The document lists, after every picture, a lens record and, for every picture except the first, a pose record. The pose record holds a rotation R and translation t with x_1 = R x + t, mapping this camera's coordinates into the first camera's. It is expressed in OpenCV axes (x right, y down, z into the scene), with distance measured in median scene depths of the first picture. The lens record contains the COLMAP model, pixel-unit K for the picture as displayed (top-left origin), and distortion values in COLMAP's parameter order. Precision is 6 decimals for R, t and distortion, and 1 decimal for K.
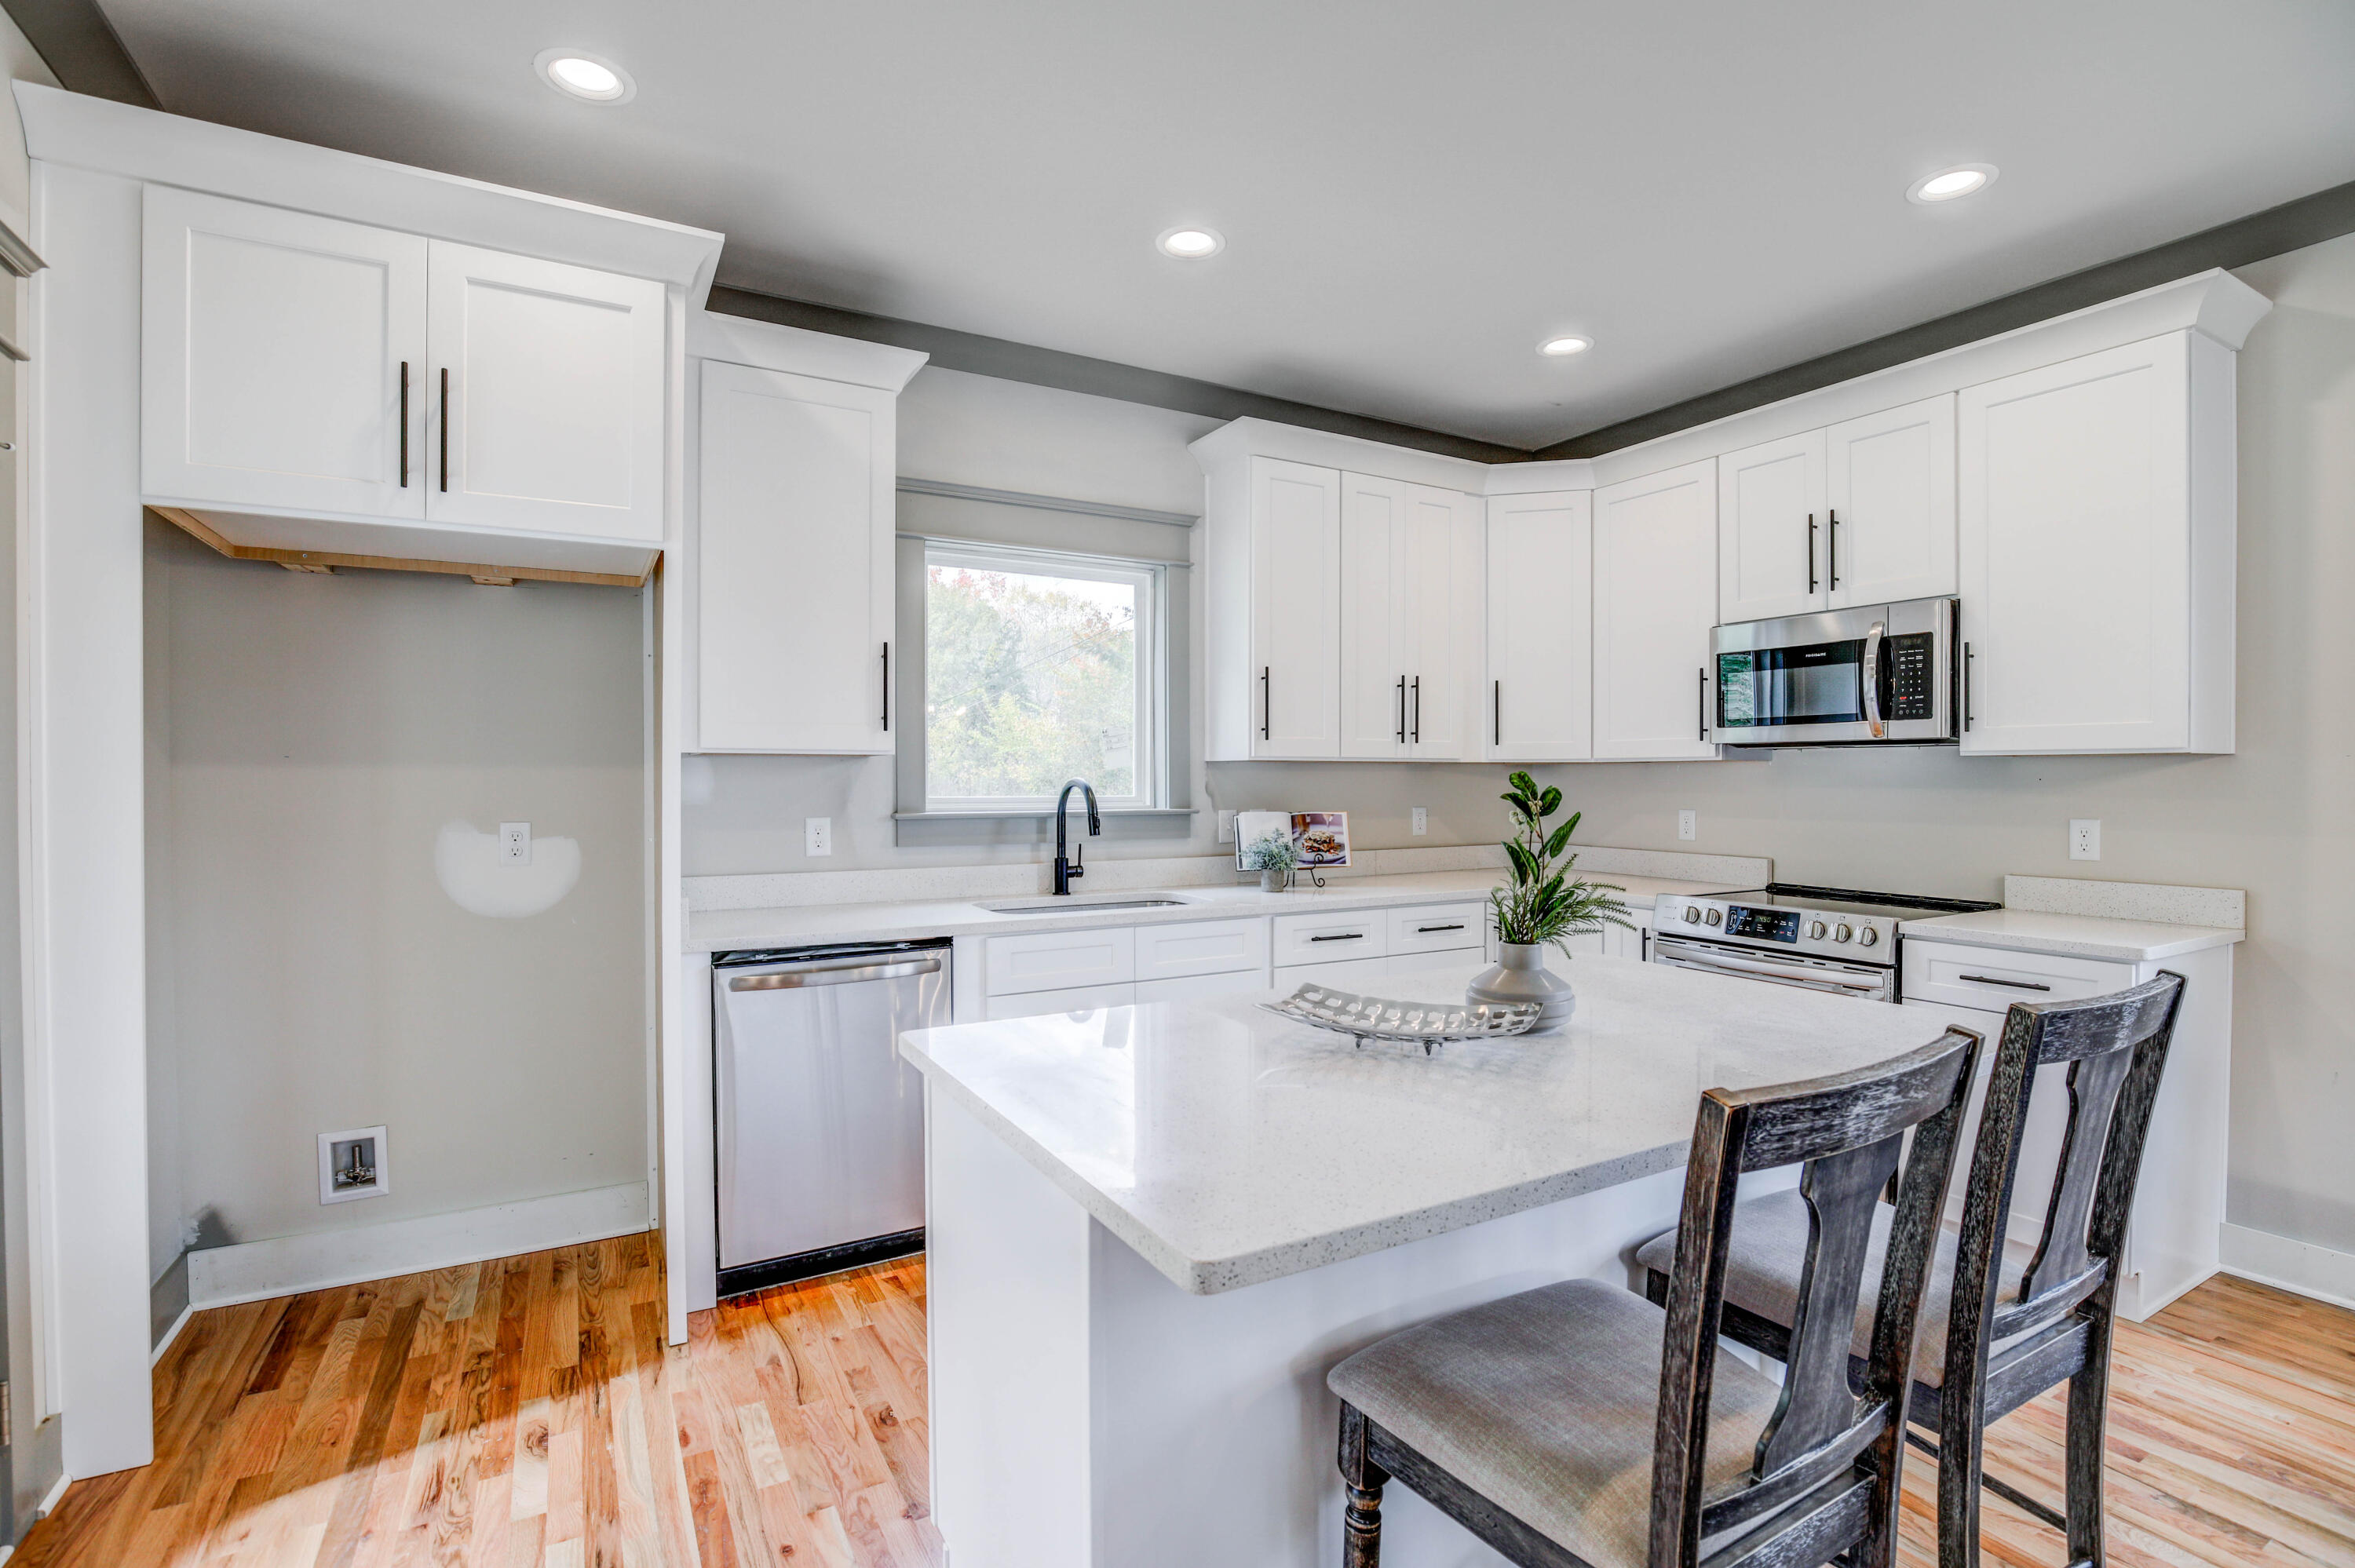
lens RADIAL K [[1097.4, 0, 1191.1], [0, 1097.4, 789.5], [0, 0, 1]] dist [-0.028501, 0.001030]
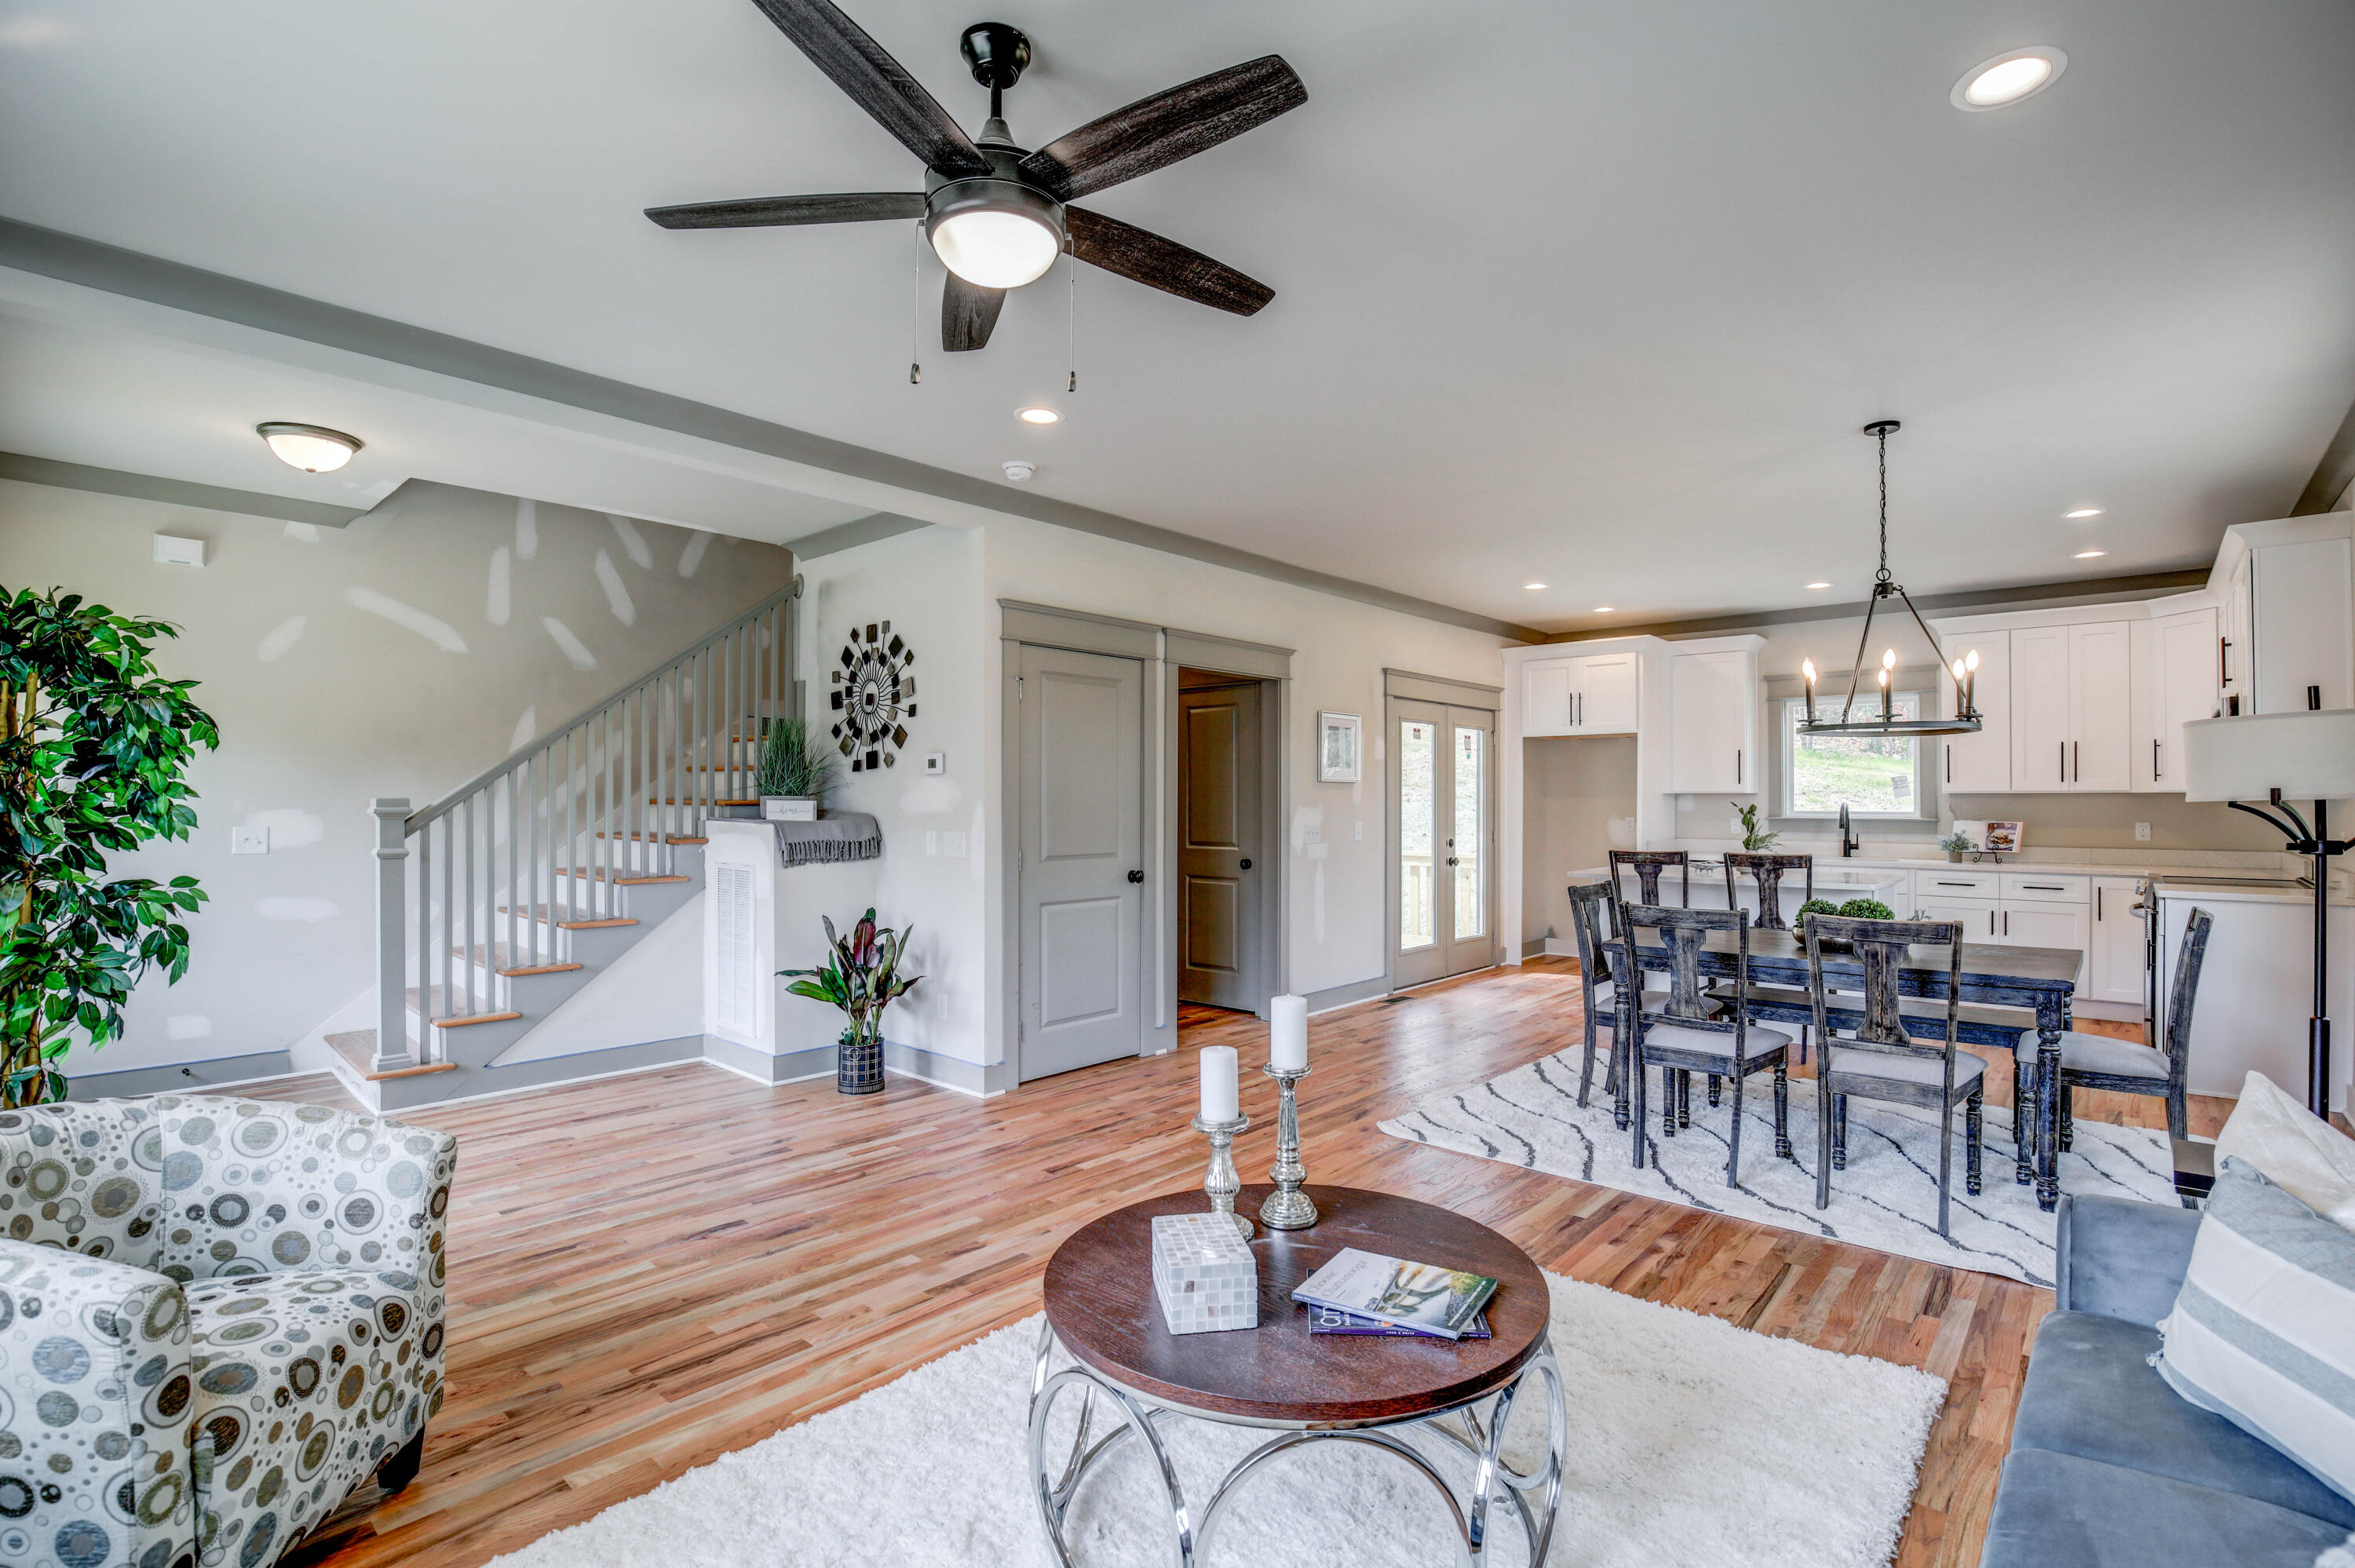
lens RADIAL K [[1097.4, 0, 1164.6], [0, 1097.4, 804.1], [0, 0, 1]] dist [-0.028501, 0.001030]
pose [[0.302279, 0.006241, -0.953199, 1.505905], [-0.010216, 0.999942, 0.003307, -0.000299], [0.953165, 0.008738, 0.302325, -0.919118]]
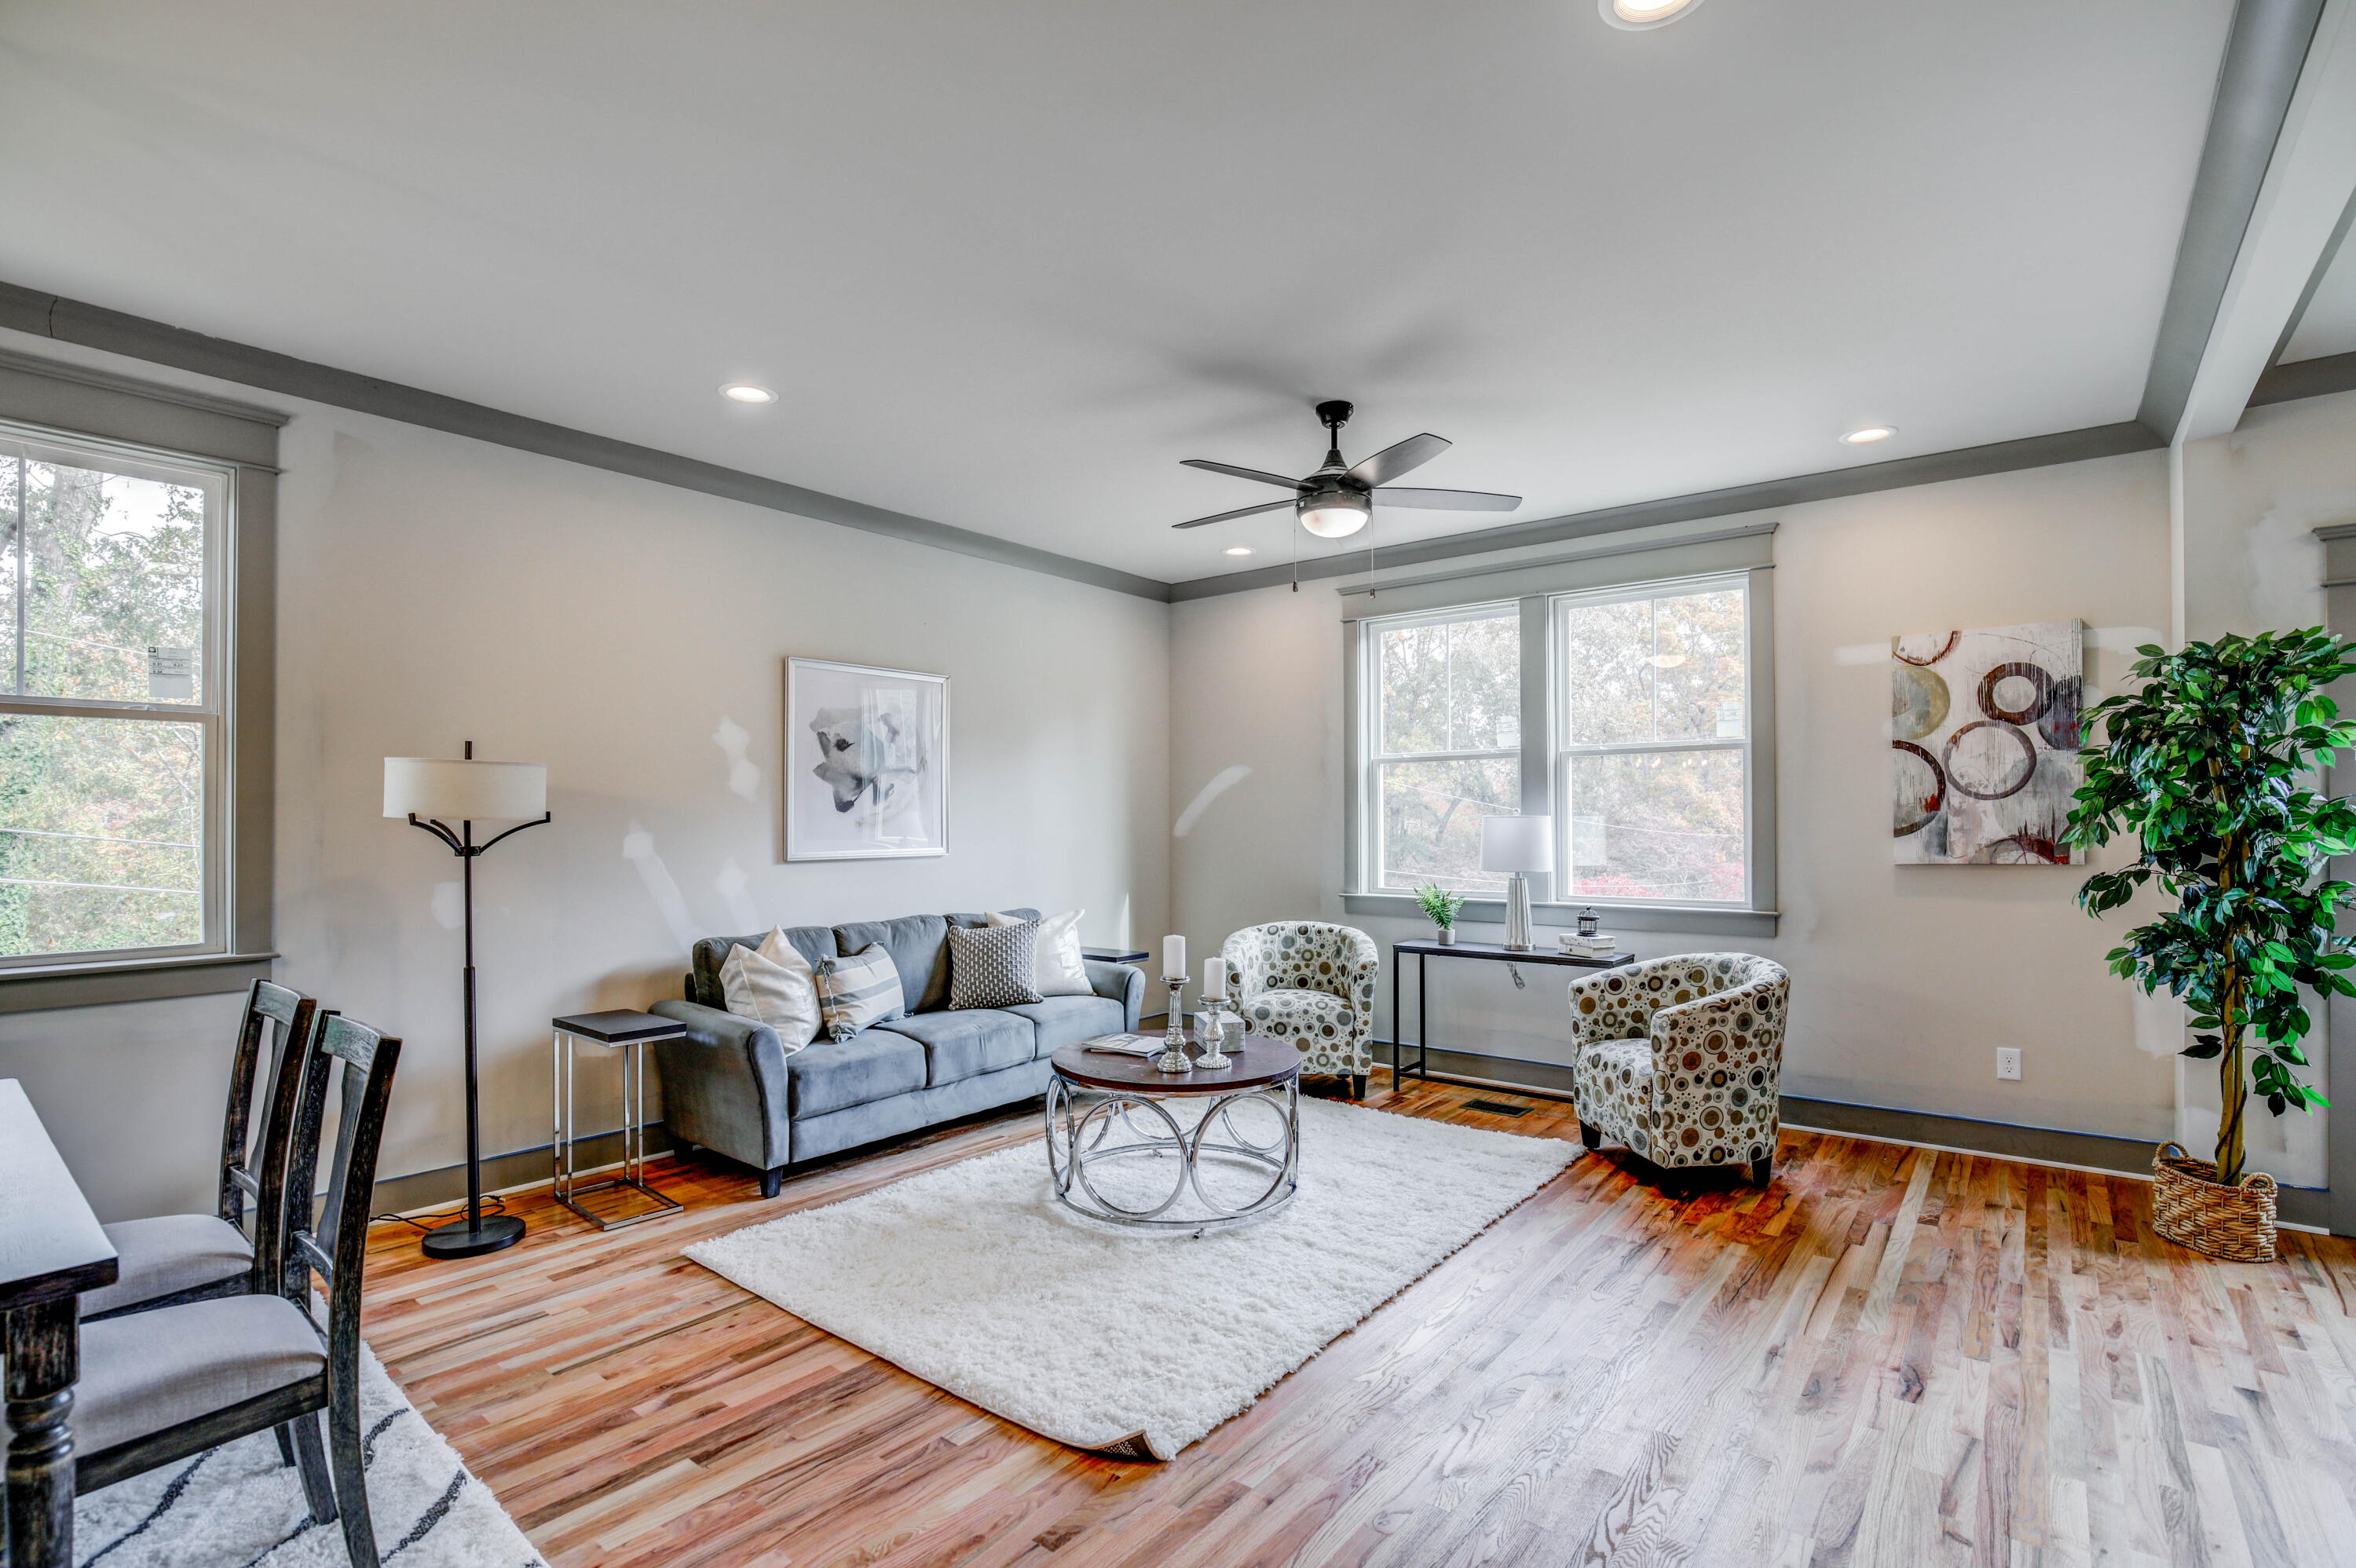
lens RADIAL K [[1097.9, 0, 1196.1], [0, 1097.9, 811.9], [0, 0, 1]] dist [-0.028501, 0.001030]
pose [[-0.379428, 0.007798, 0.925189, 0.015921], [0.011754, 0.999924, -0.003607, 0.001156], [-0.925147, 0.009506, -0.379491, -0.306363]]
